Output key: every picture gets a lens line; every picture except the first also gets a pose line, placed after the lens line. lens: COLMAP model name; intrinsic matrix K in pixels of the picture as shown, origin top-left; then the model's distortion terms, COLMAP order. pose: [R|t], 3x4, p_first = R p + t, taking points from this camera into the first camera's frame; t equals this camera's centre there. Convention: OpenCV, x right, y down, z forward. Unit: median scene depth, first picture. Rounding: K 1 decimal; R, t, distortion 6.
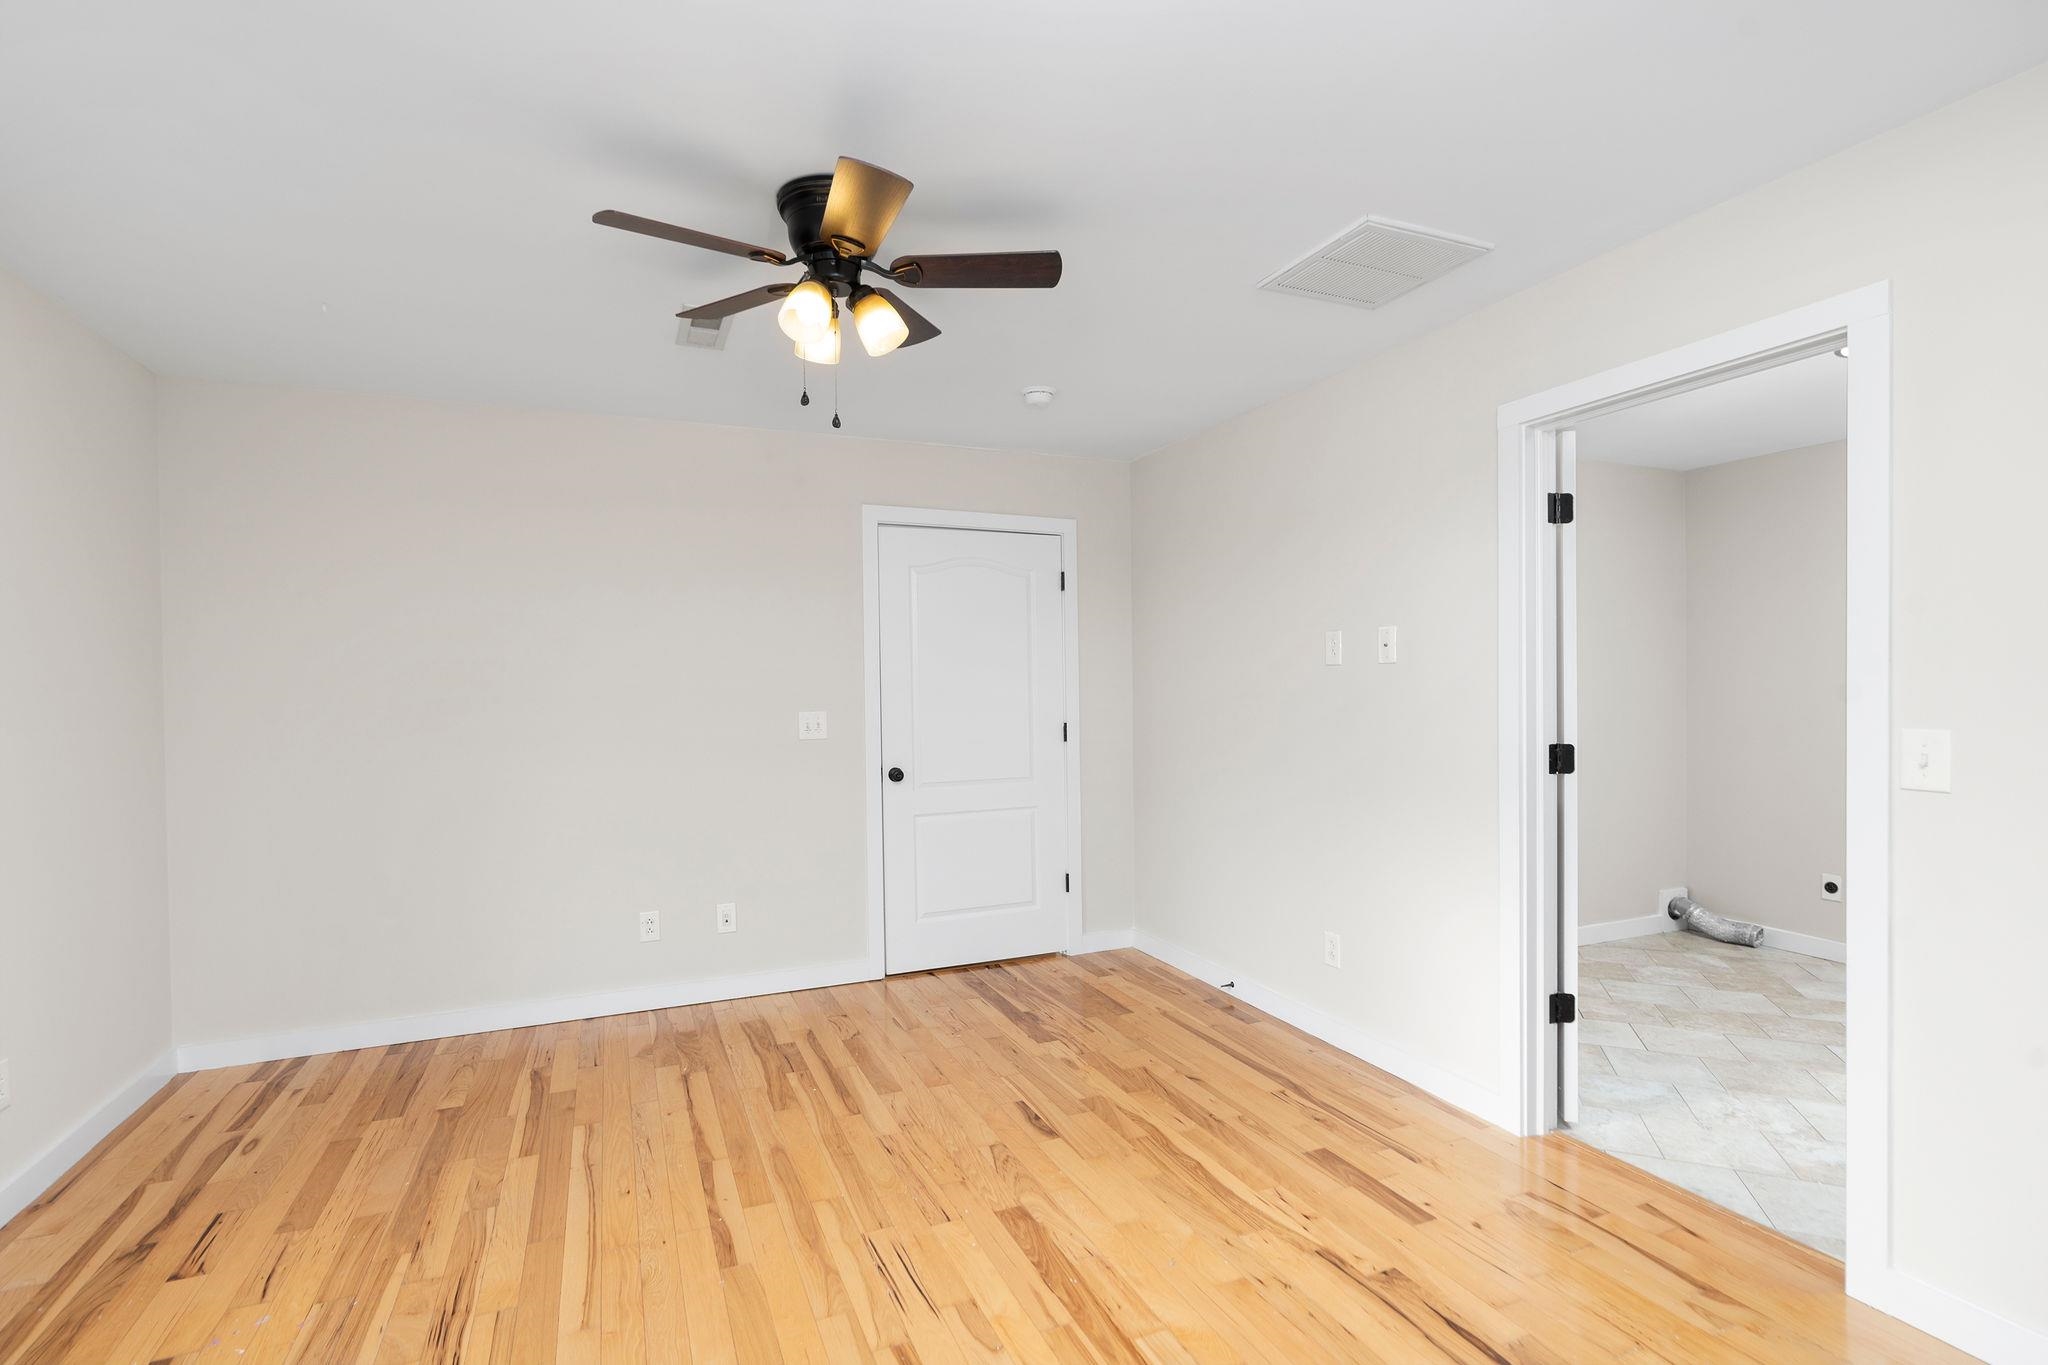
lens RADIAL K [[942.0, 0, 1025.3], [0, 942.0, 682.0], [0, 0, 1]] dist [-0.001056, 0.001704]
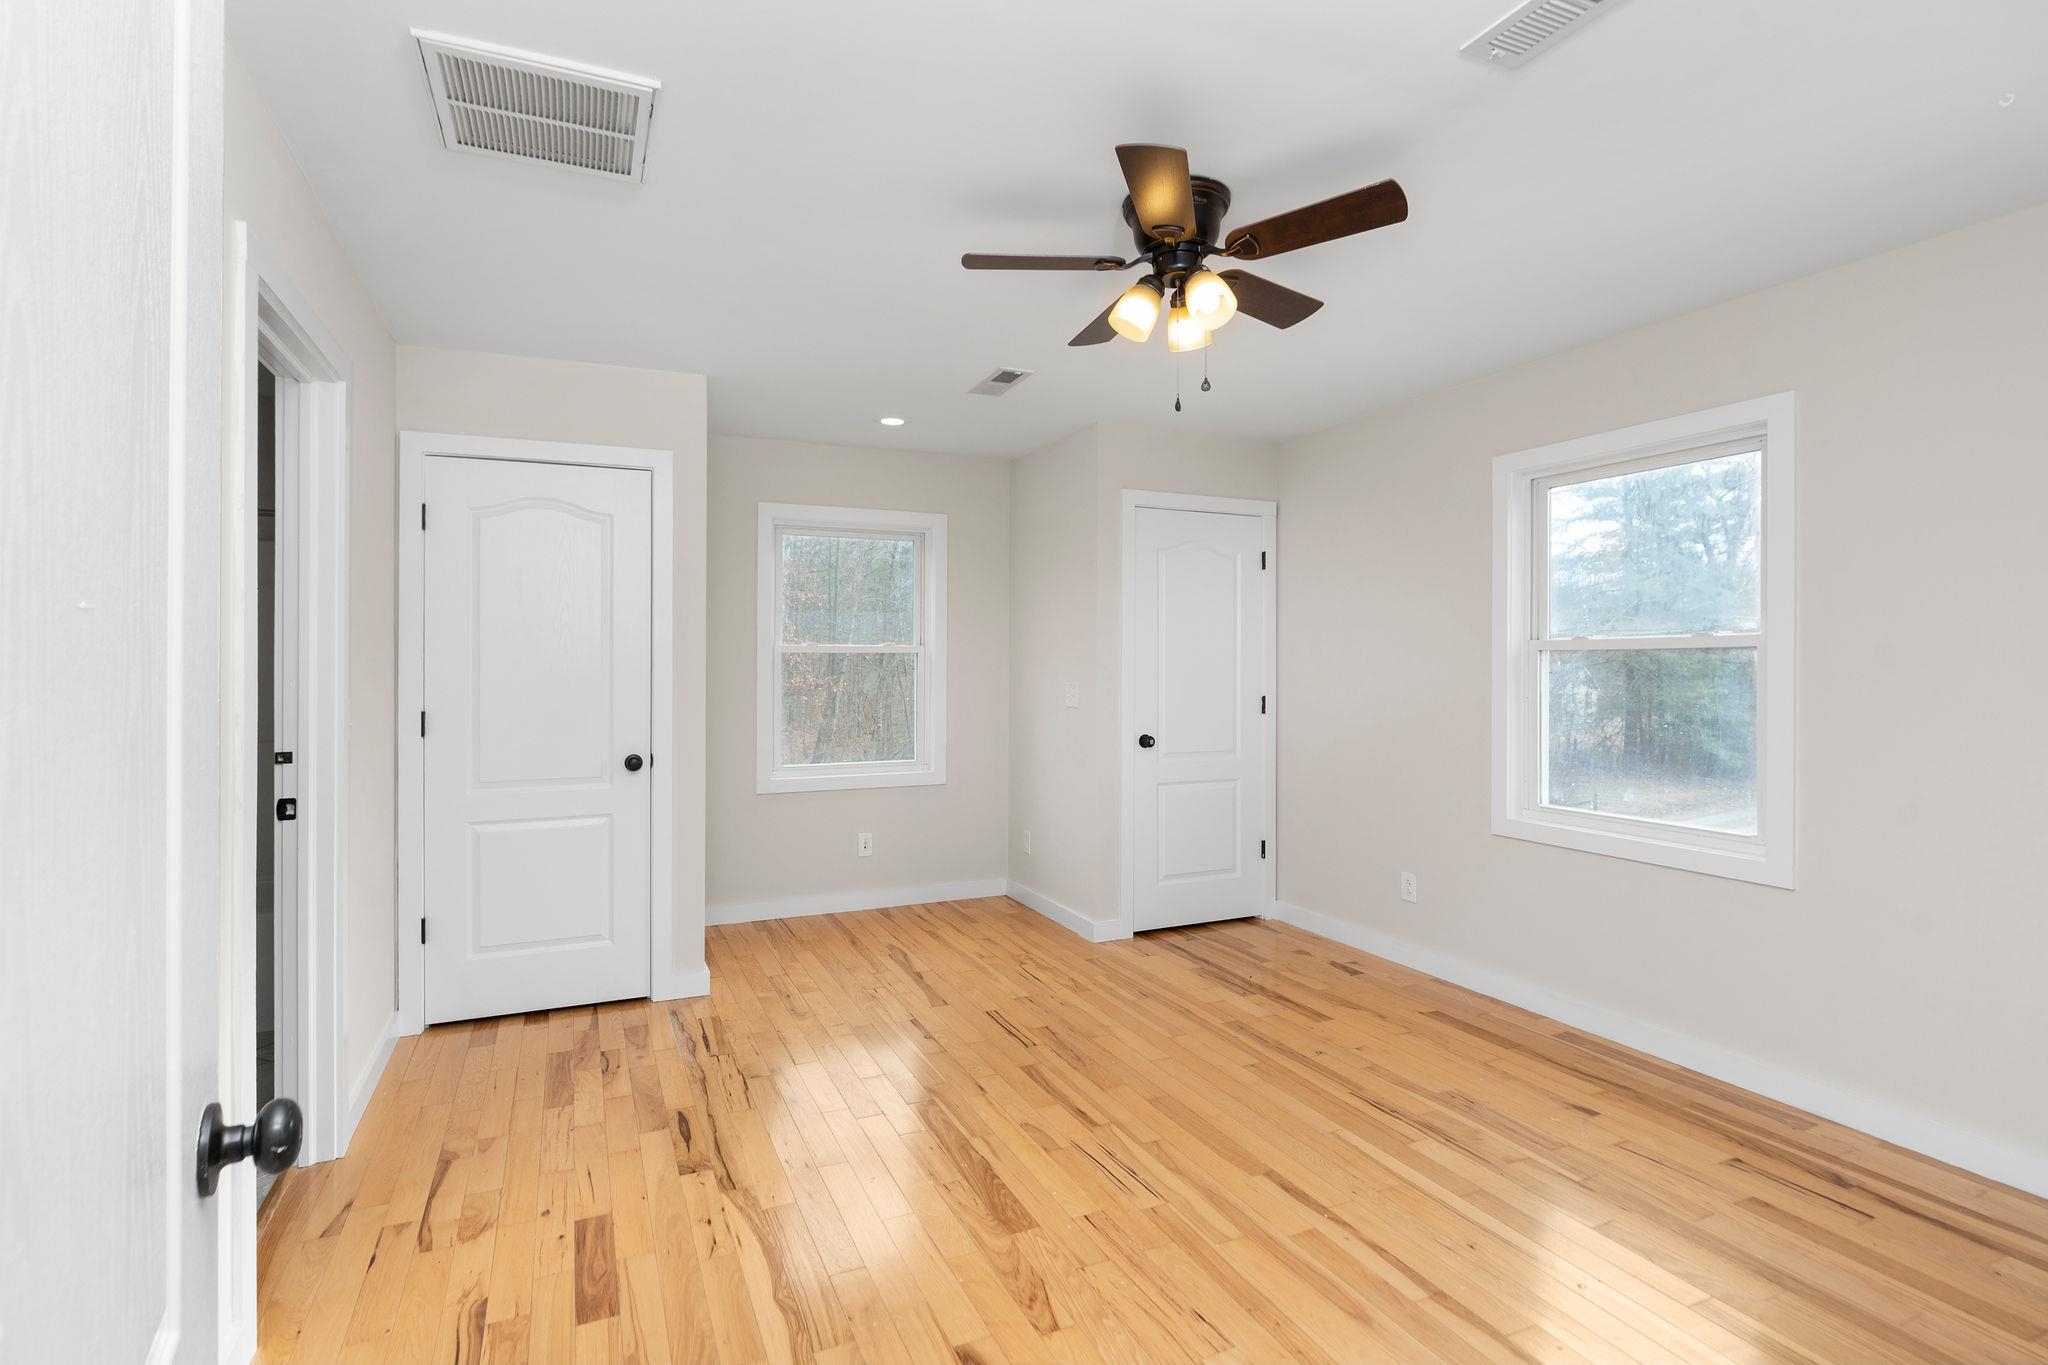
lens RADIAL K [[942.0, 0, 1021.3], [0, 942.0, 672.4], [0, 0, 1]] dist [-0.001056, 0.001704]
pose [[-0.999638, 0.011666, -0.024241, 0.001088], [0.011554, 0.999922, 0.004743, 0.013297], [0.024295, 0.004462, -0.999695, 2.033678]]
